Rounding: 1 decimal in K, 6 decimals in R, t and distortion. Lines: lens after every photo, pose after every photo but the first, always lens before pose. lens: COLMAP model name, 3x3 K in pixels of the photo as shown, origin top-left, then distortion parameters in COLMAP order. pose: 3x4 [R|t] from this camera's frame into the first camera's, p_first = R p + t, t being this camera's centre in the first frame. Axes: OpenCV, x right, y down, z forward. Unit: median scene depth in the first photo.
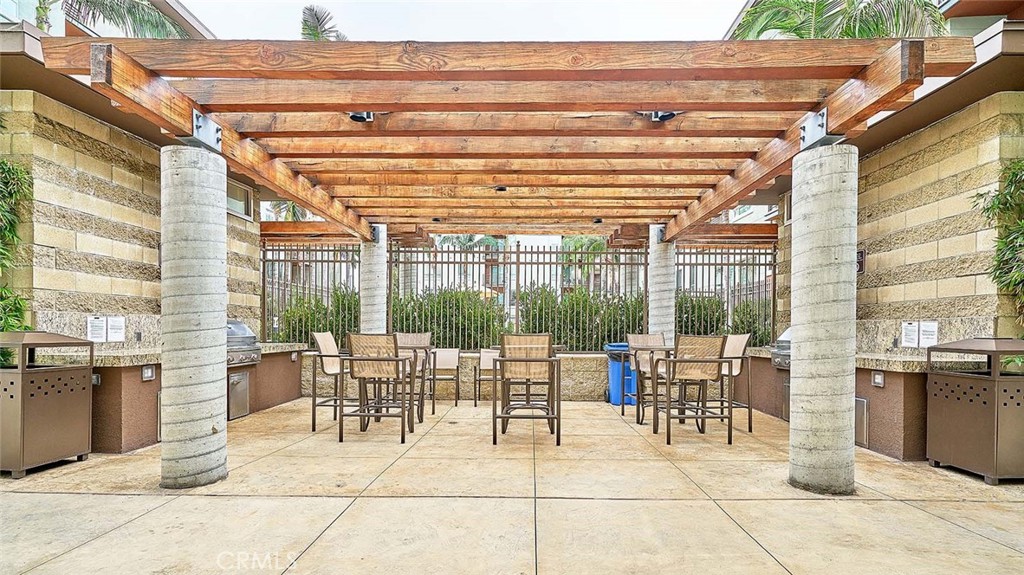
lens RADIAL K [[487.4, 0, 514.8], [0, 487.4, 332.6], [0, 0, 1]] dist [0.000122, -0.000060]
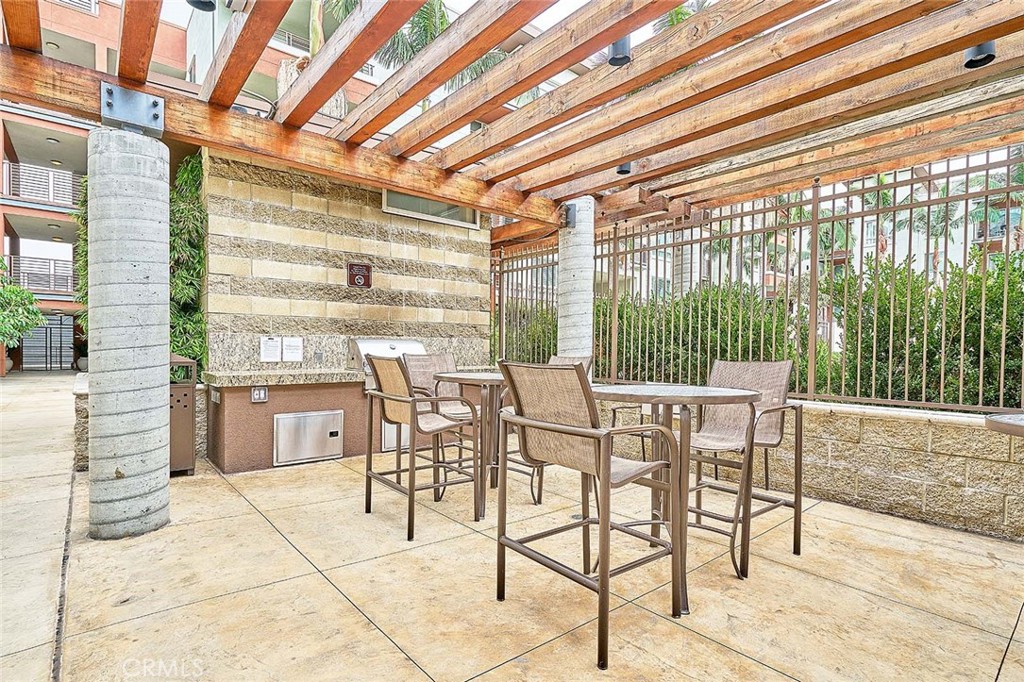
lens RADIAL K [[507.9, 0, 513.3], [0, 507.9, 355.1], [0, 0, 1]] dist [-0.012482, 0.000106]
pose [[0.660102, 0.011863, -0.751083, 0.331708], [-0.011456, 0.999918, 0.005724, -0.006944], [0.751089, 0.004826, 0.660183, 0.710617]]
